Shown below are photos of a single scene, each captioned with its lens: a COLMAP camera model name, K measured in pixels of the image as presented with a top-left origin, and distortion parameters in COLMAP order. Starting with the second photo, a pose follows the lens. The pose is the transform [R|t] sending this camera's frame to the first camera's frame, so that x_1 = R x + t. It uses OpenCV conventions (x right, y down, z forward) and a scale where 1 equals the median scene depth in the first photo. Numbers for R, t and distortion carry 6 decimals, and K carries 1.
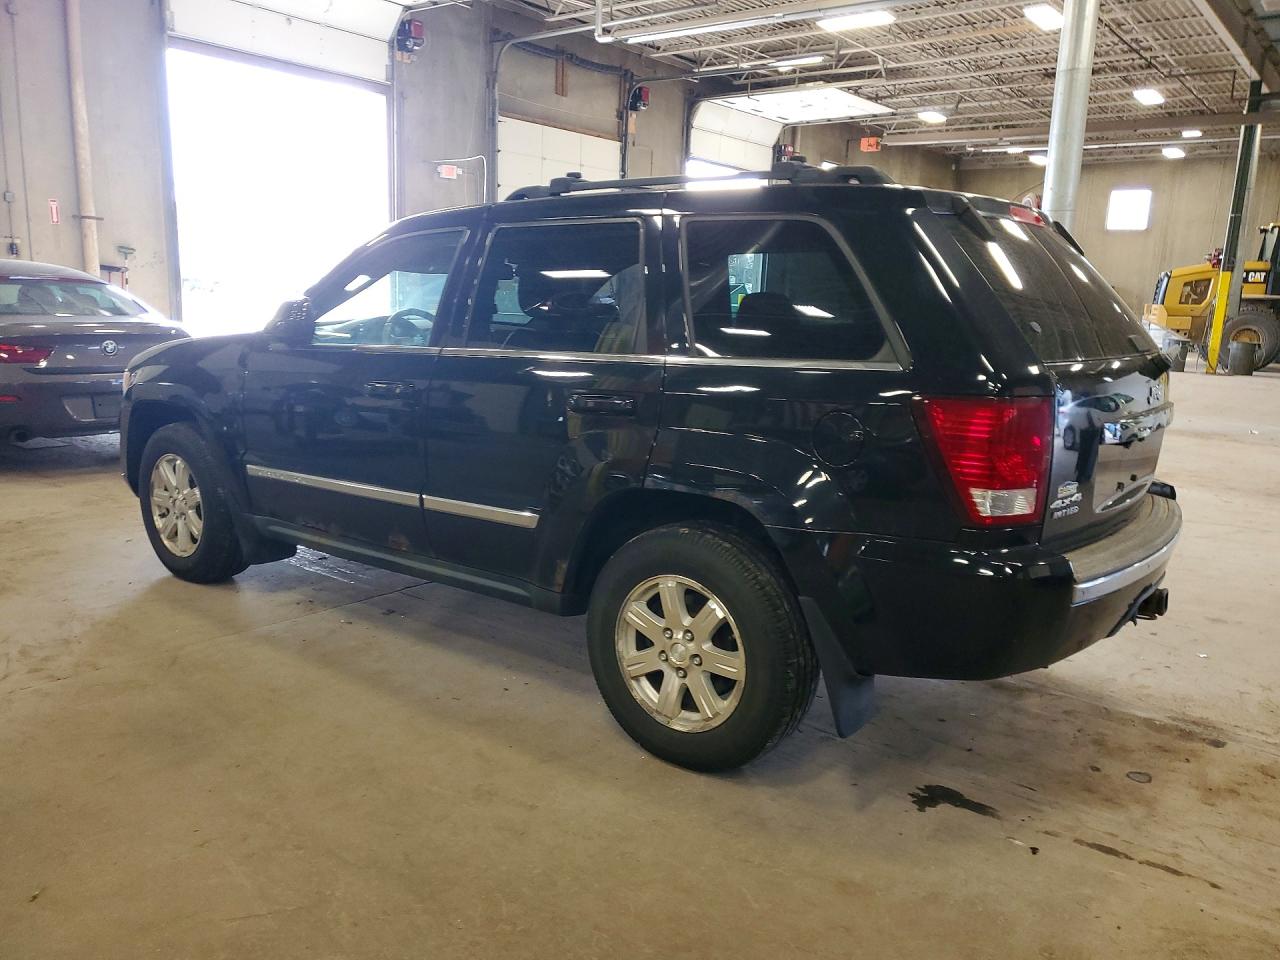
lens RADIAL K [[1006.4, 0, 635.6], [0, 1006.4, 473.7], [0, 0, 1]] dist [0.014344, 0.007461]
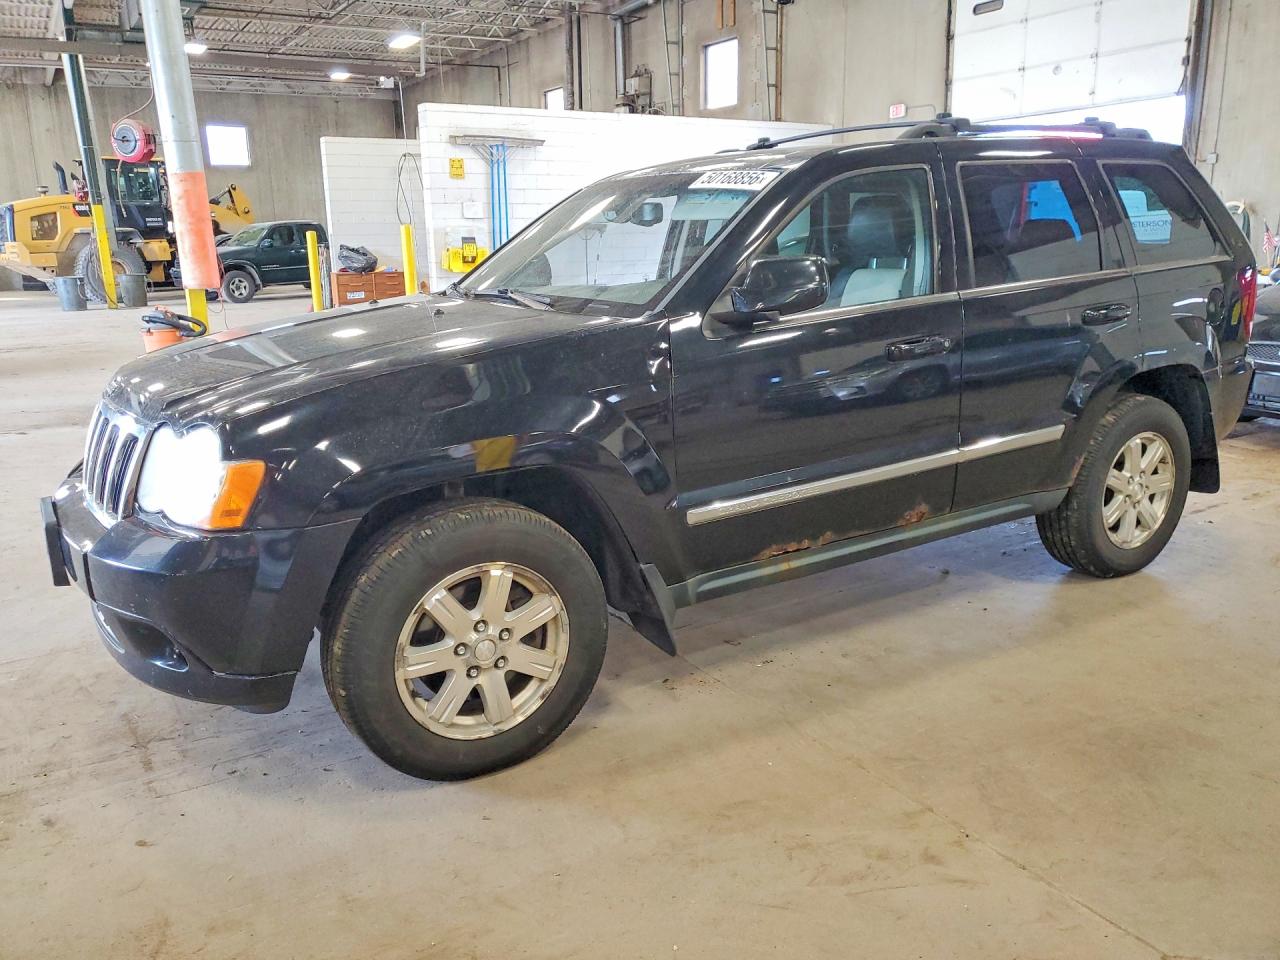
lens RADIAL K [[1006.4, 0, 635.6], [0, 1006.4, 485.4], [0, 0, 1]] dist [0.014344, 0.007461]
pose [[0.356443, -0.267521, 0.895199, -1.096640], [0.200841, 0.957672, 0.206222, -0.190427], [-0.912476, 0.106286, 0.395084, 0.835728]]
